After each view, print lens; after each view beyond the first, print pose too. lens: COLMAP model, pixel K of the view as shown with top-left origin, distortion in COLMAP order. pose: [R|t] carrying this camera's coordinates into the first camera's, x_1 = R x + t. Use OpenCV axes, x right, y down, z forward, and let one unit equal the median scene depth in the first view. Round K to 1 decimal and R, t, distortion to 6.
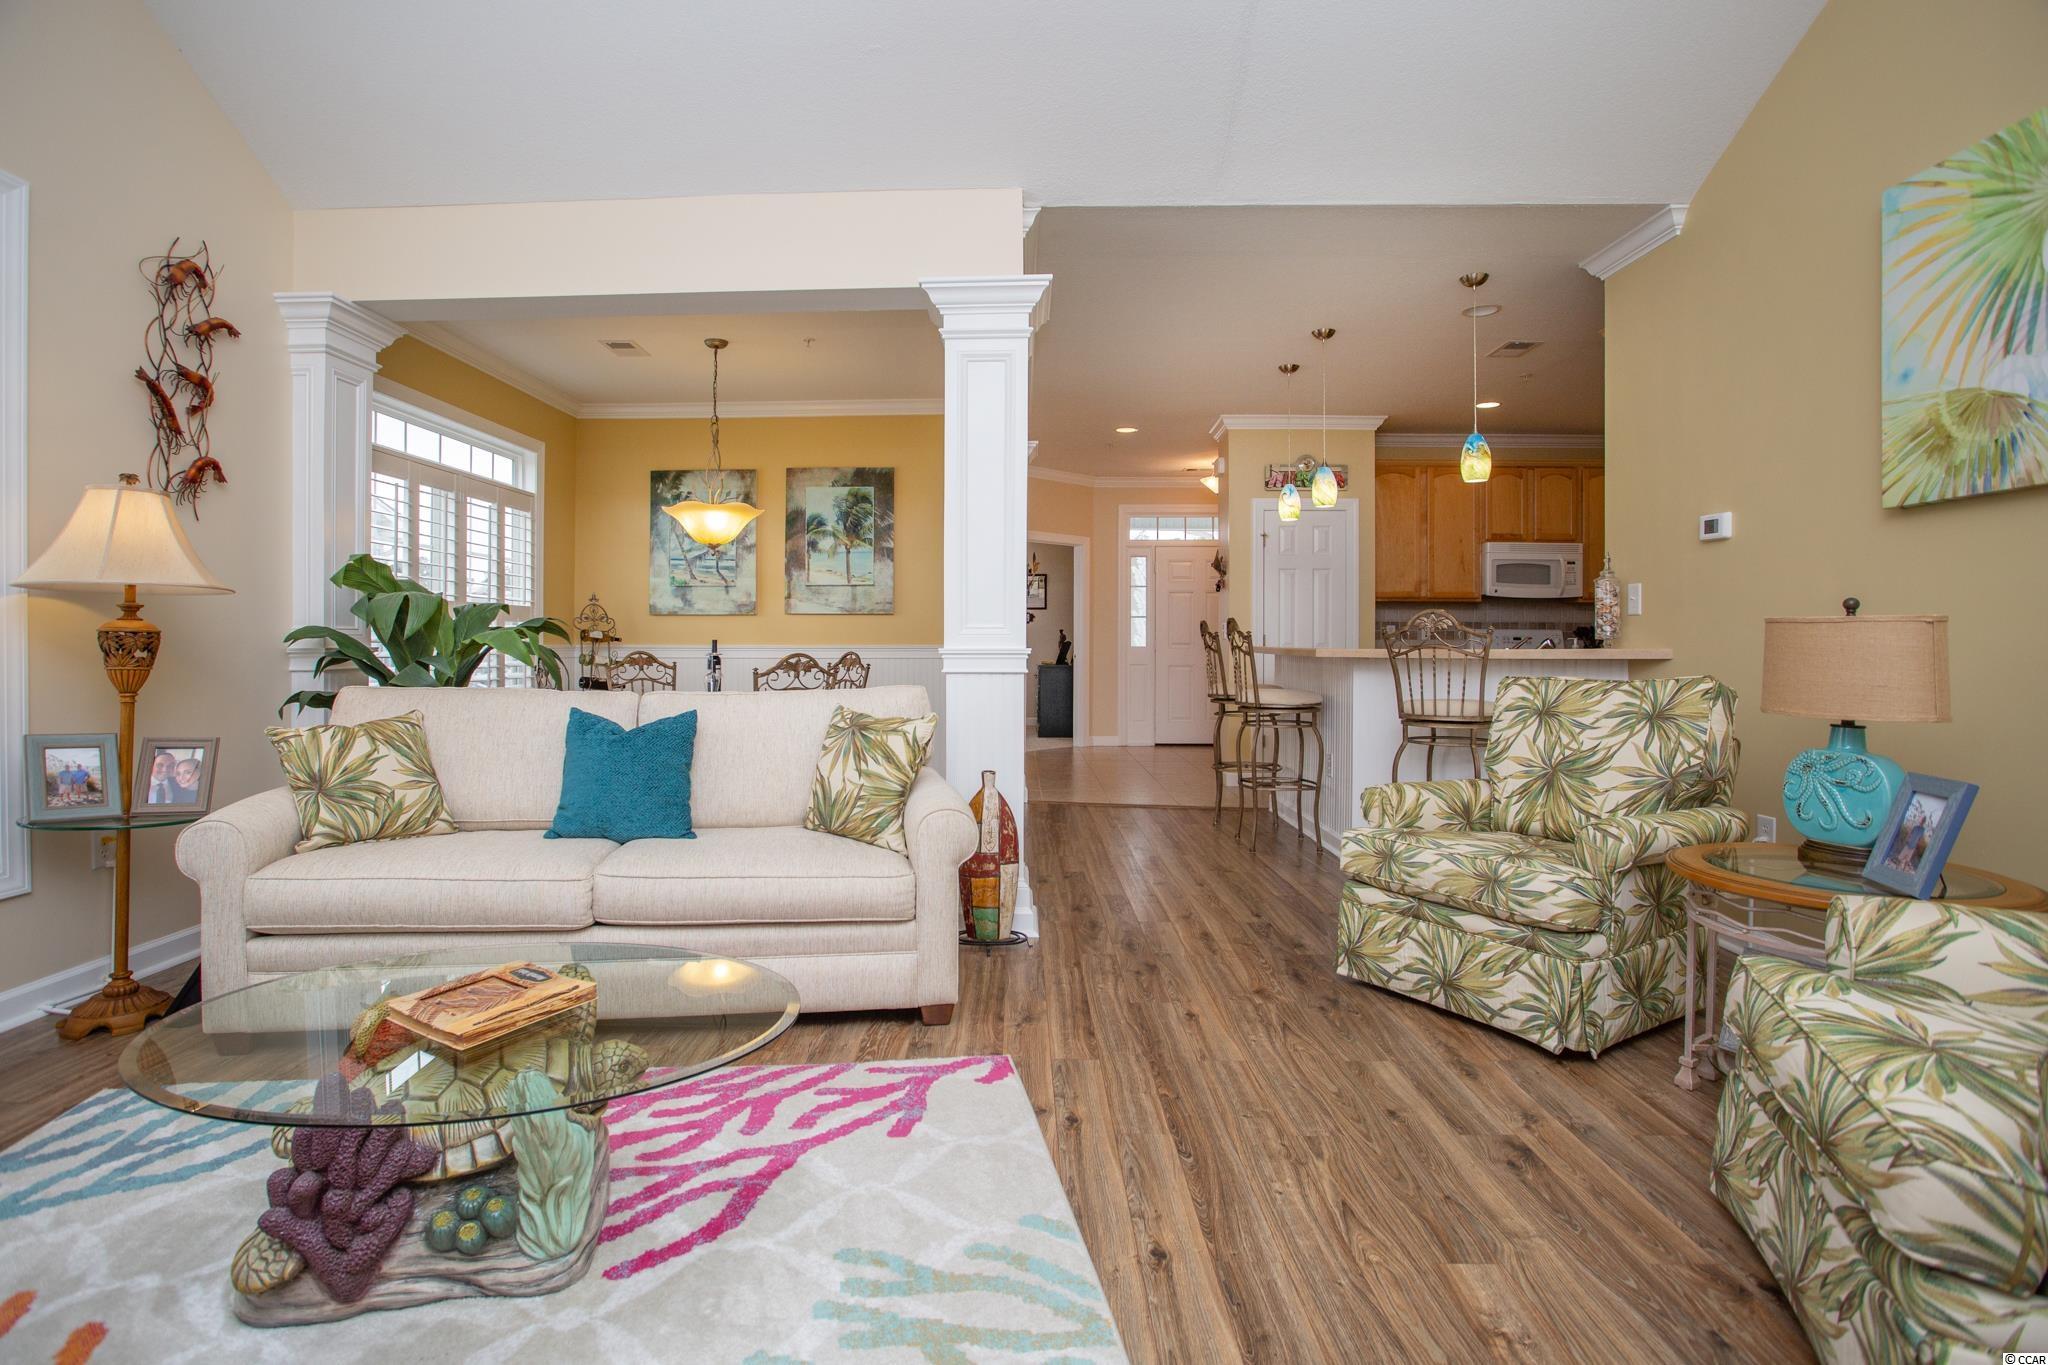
lens RADIAL K [[1009.1, 0, 955.7], [0, 1009.1, 642.1], [0, 0, 1]] dist [-0.022665, 0.007553]
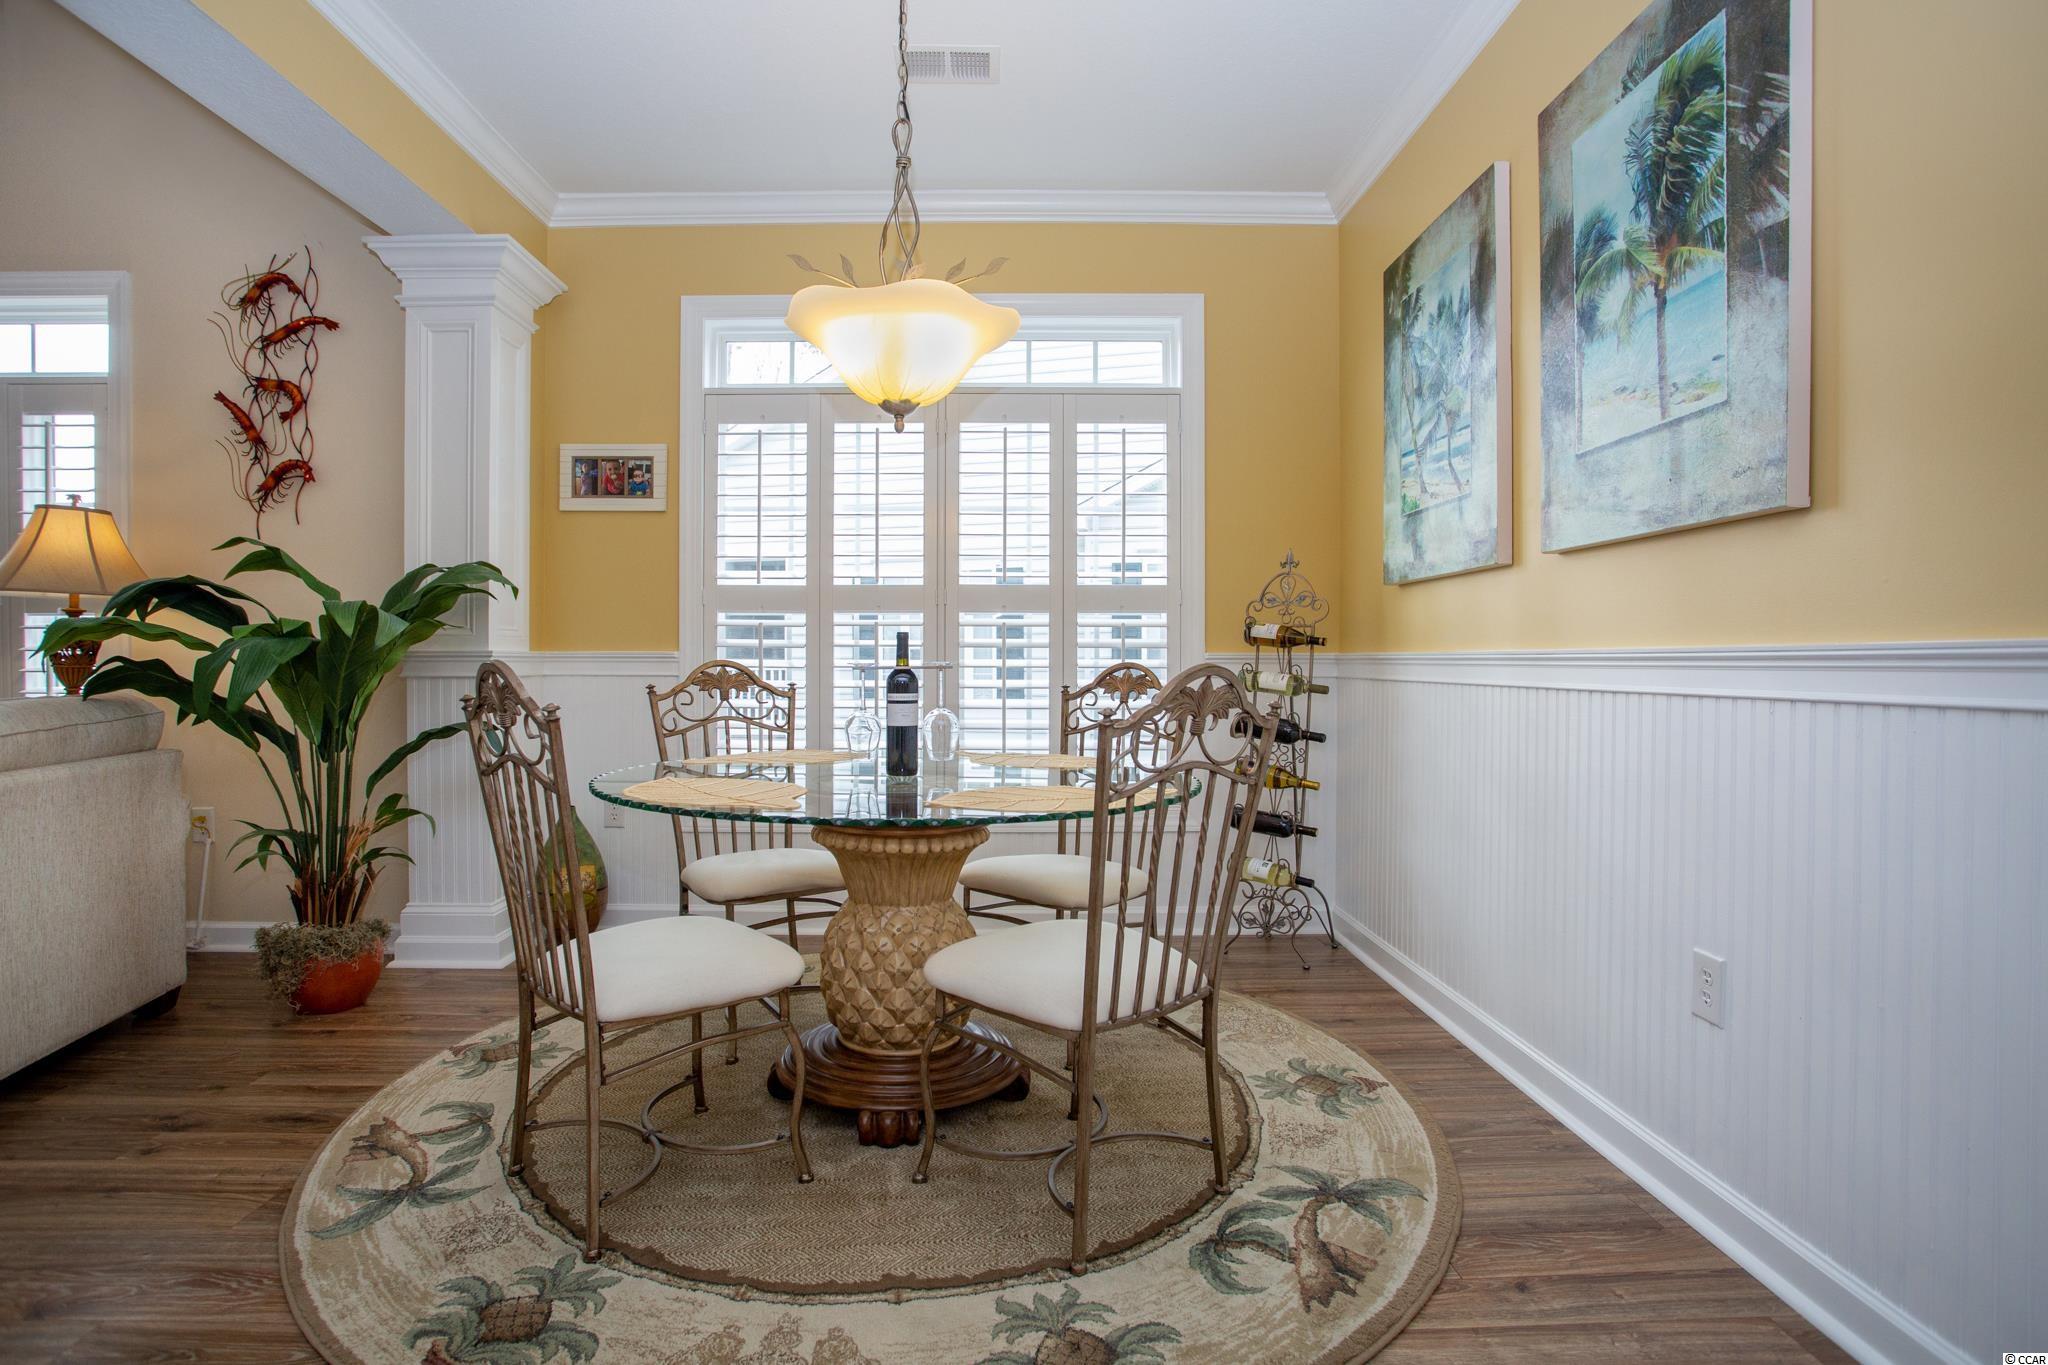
lens RADIAL K [[1082.8, 0, 985.7], [0, 1082.8, 653.0], [0, 0, 1]] dist [-0.038462, 0.006613]
pose [[0.048316, -0.012137, -0.998758, 0.467968], [-0.004051, 0.999916, -0.012347, 0.024422], [0.998824, 0.004642, 0.048263, 2.240585]]
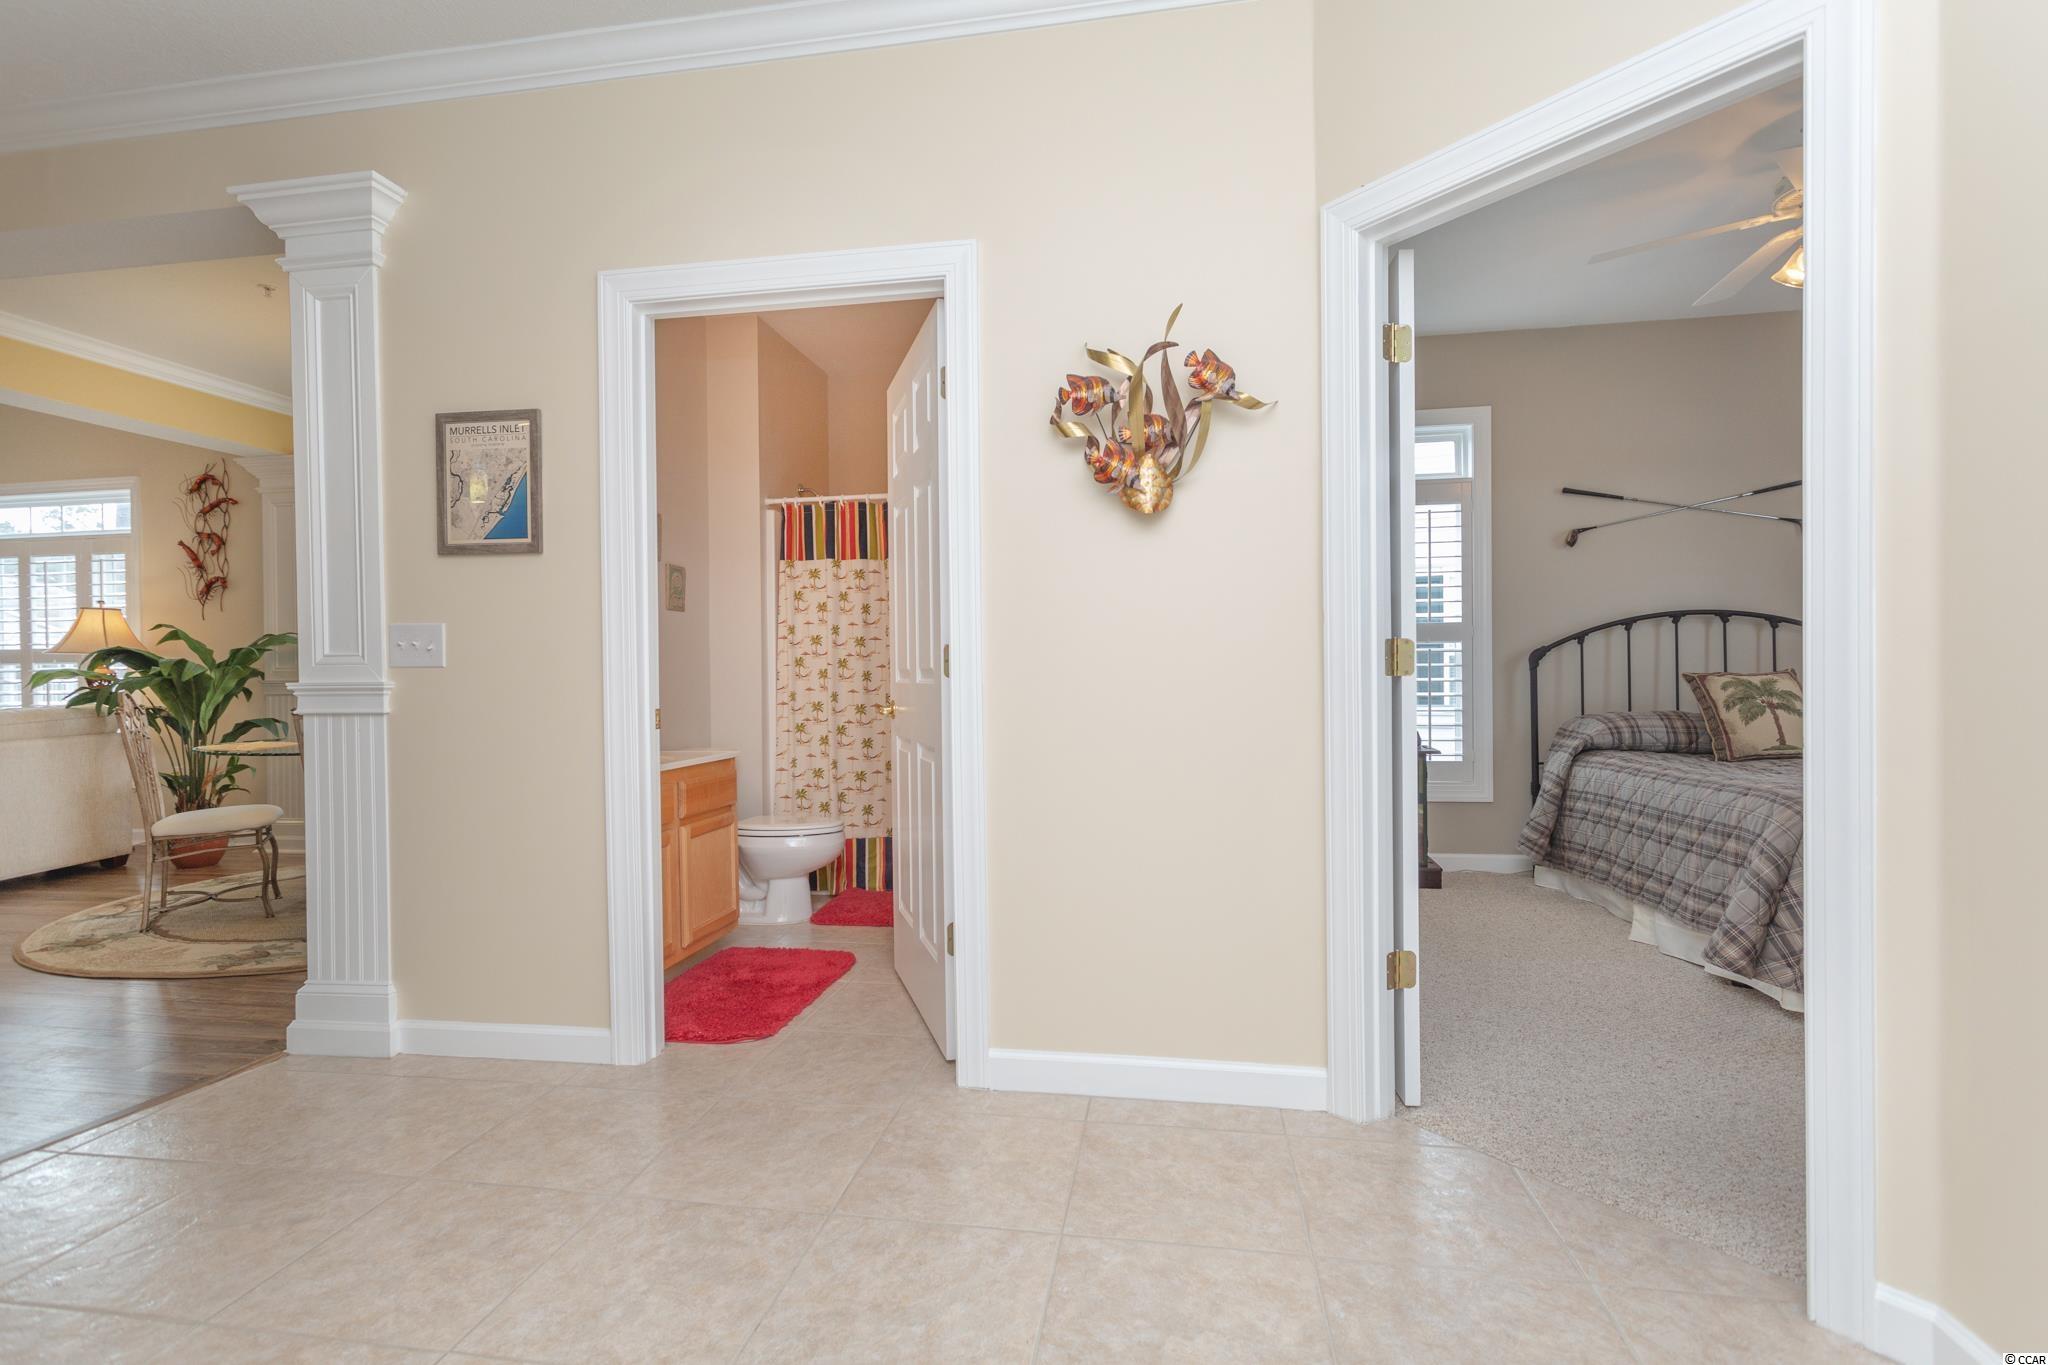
lens RADIAL K [[970.1, 0, 971.9], [0, 970.1, 678.0], [0, 0, 1]] dist [-0.008400, -0.001878]
pose [[-0.130707, 0.007554, -0.991392, 1.133519], [0.007005, 0.999953, 0.006695, -0.000579], [0.991396, -0.006070, -0.130754, 3.561422]]
